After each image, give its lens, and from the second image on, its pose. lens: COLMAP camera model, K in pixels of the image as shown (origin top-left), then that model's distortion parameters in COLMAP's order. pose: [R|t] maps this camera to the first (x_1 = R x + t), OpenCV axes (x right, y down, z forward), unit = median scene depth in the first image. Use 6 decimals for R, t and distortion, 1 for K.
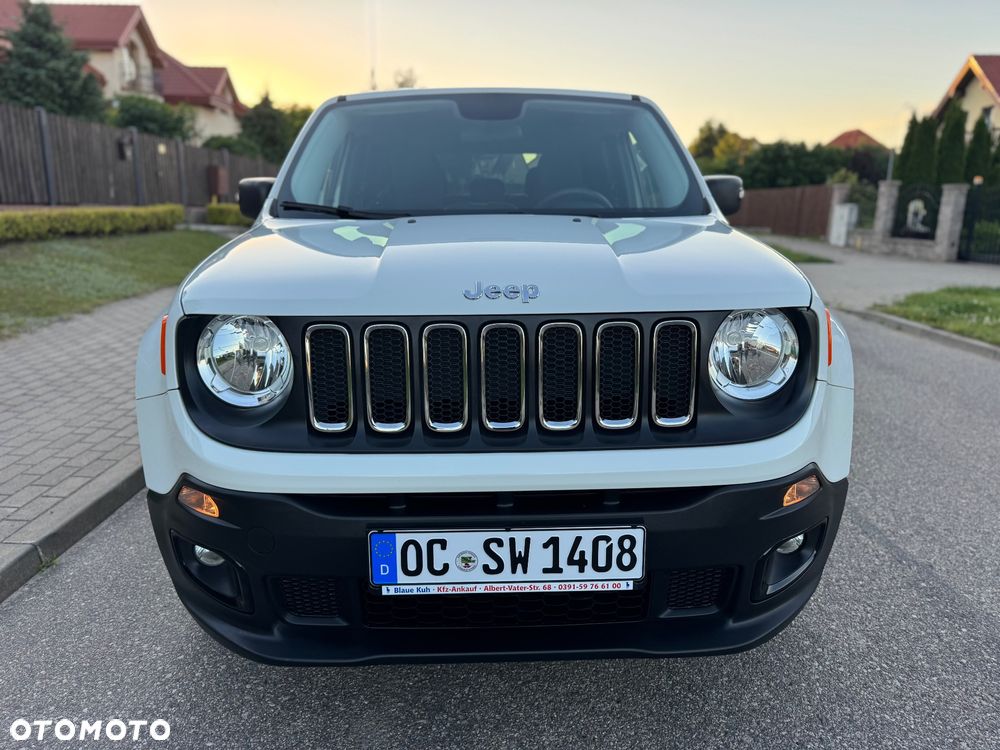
lens RADIAL K [[704.3, 0, 506.0], [0, 704.3, 374.0], [0, 0, 1]] dist [0.043799, -0.053084]
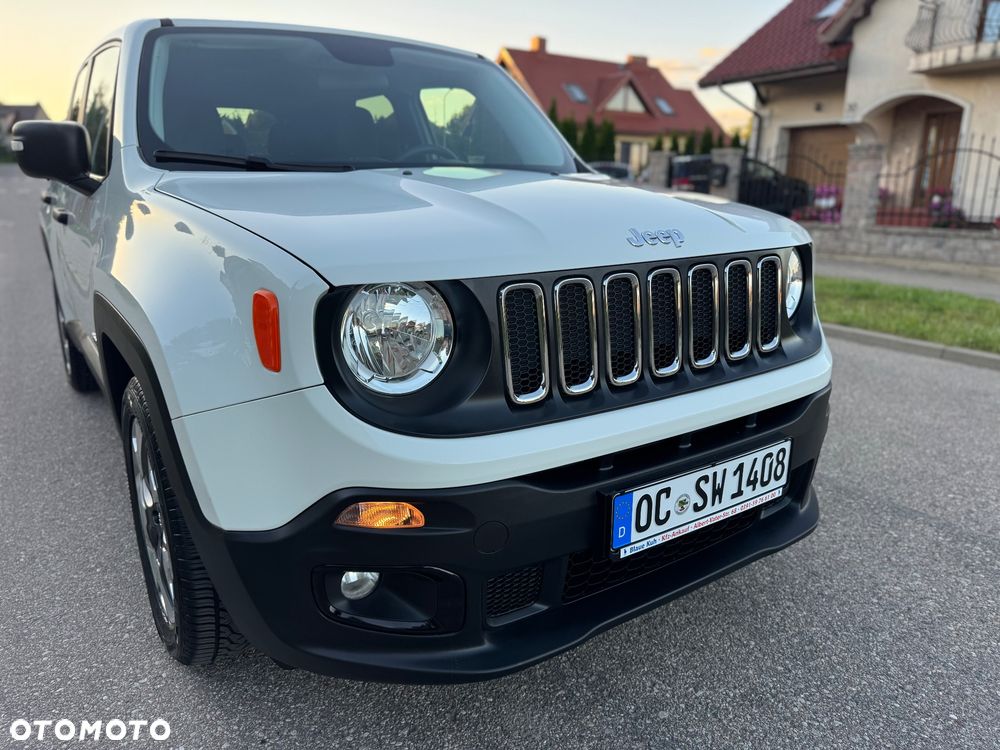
lens RADIAL K [[704.3, 0, 498.6], [0, 704.3, 374.9], [0, 0, 1]] dist [0.043799, -0.053084]
pose [[0.844868, -0.139572, 0.516448, -0.769938], [0.119765, 0.990211, 0.071682, -0.023493], [-0.521397, 0.001290, 0.853313, 0.266066]]
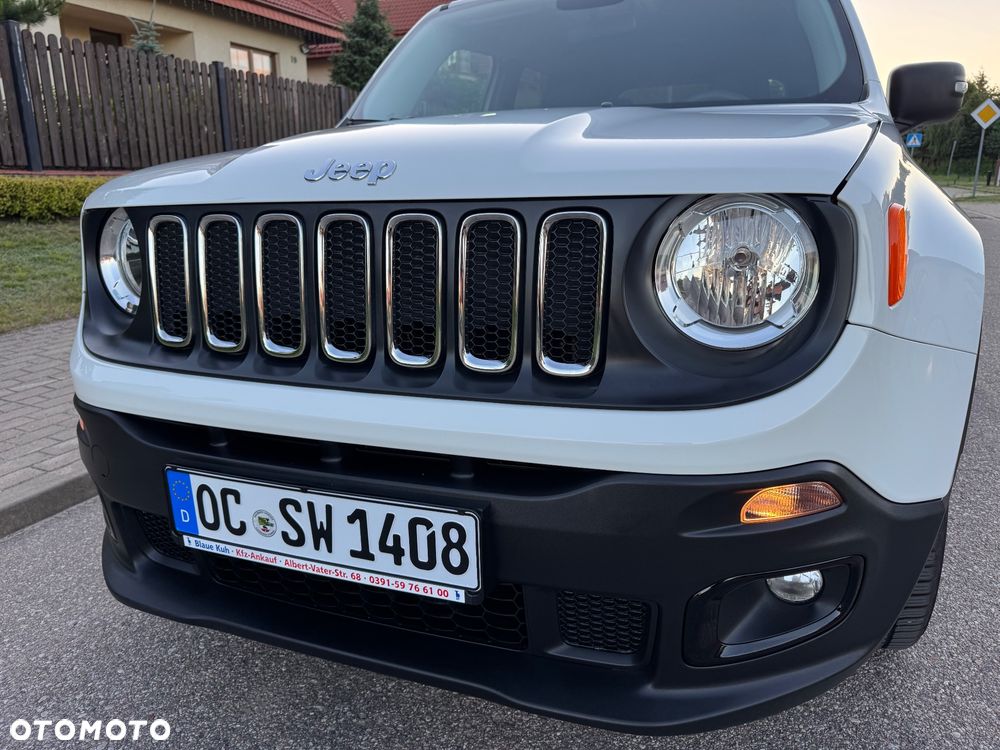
lens RADIAL K [[704.3, 0, 505.6], [0, 704.3, 374.0], [0, 0, 1]] dist [0.043799, -0.053084]
pose [[0.918212, 0.080951, -0.387728, 0.462738], [-0.065117, 0.996425, 0.053828, 0.045432], [0.390700, -0.024178, 0.920201, 0.395113]]
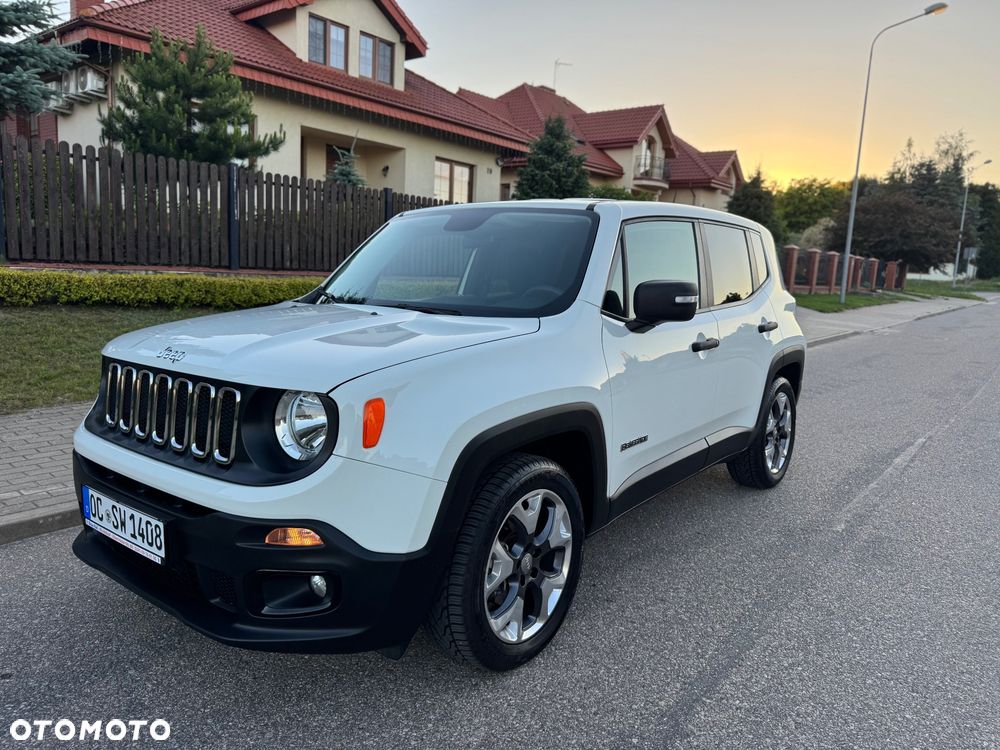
lens RADIAL K [[704.3, 0, 501.0], [0, 704.3, 374.7], [0, 0, 1]] dist [0.043799, -0.053084]
pose [[0.773160, 0.114846, -0.623726, 1.583191], [-0.176066, 0.983678, -0.037126, -0.145958], [0.609281, 0.138522, 0.780761, 0.238252]]
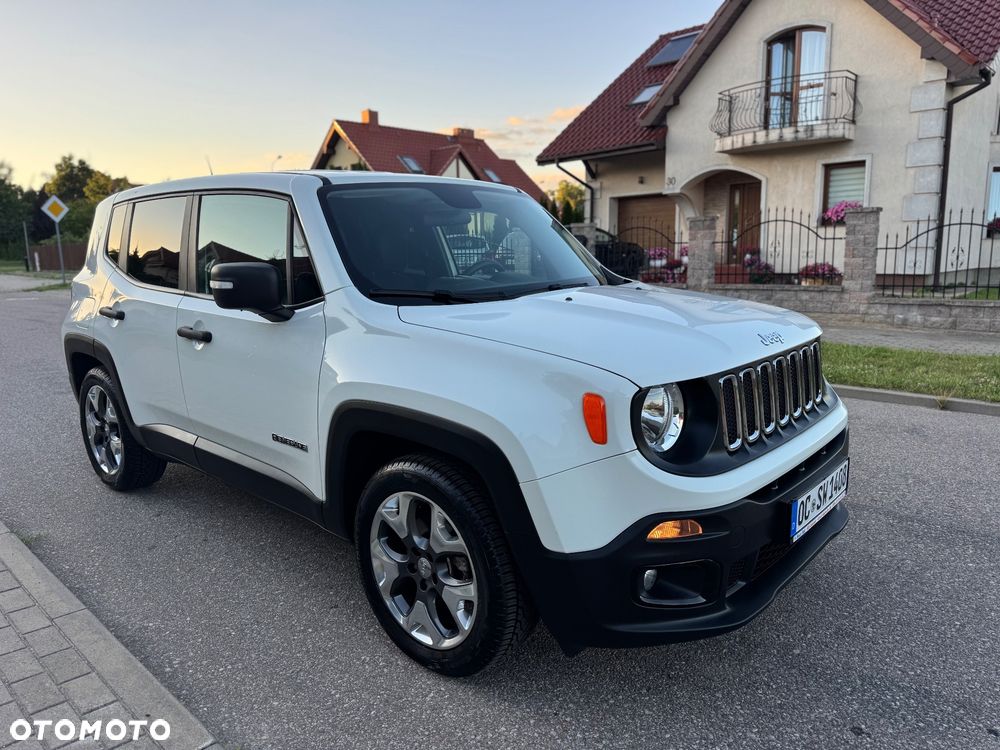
lens RADIAL K [[704.3, 0, 496.3], [0, 704.3, 380.0], [0, 0, 1]] dist [0.043799, -0.053084]
pose [[0.695068, -0.158762, 0.701195, -1.627767], [0.190960, 0.981048, 0.032834, -0.203716], [-0.693119, 0.111079, 0.712213, 0.313410]]
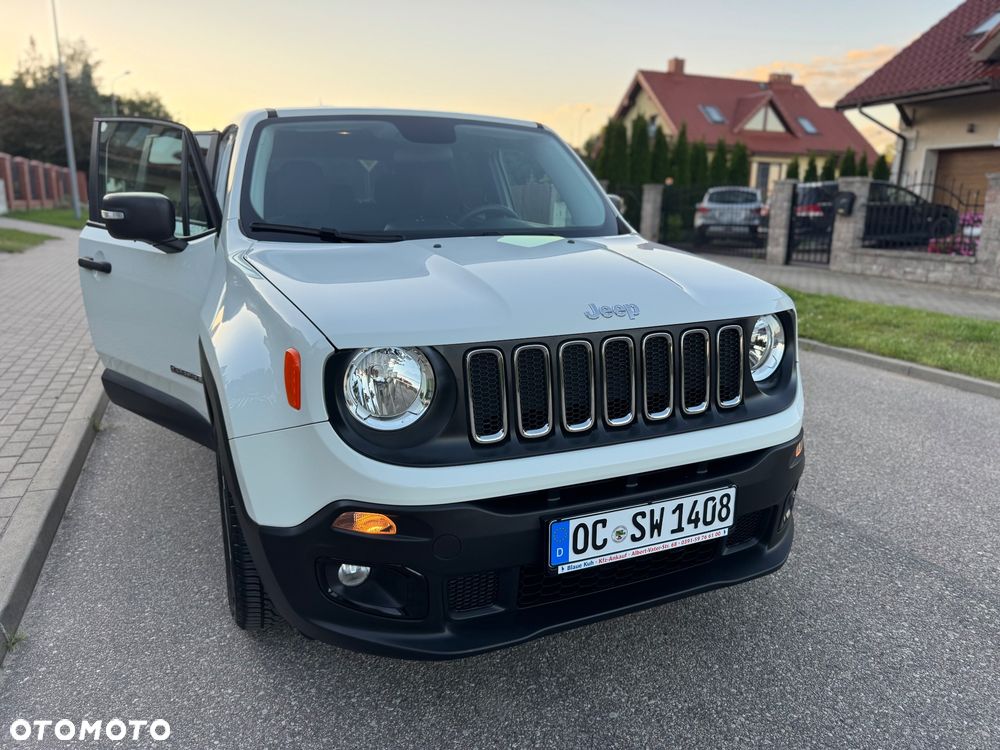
lens RADIAL K [[704.3, 0, 498.9], [0, 704.3, 374.3], [0, 0, 1]] dist [0.043799, -0.053084]
pose [[0.928298, -0.086794, 0.361565, -0.659164], [0.082353, 0.996218, 0.027705, -0.060506], [-0.362602, 0.004057, 0.931935, -0.062425]]
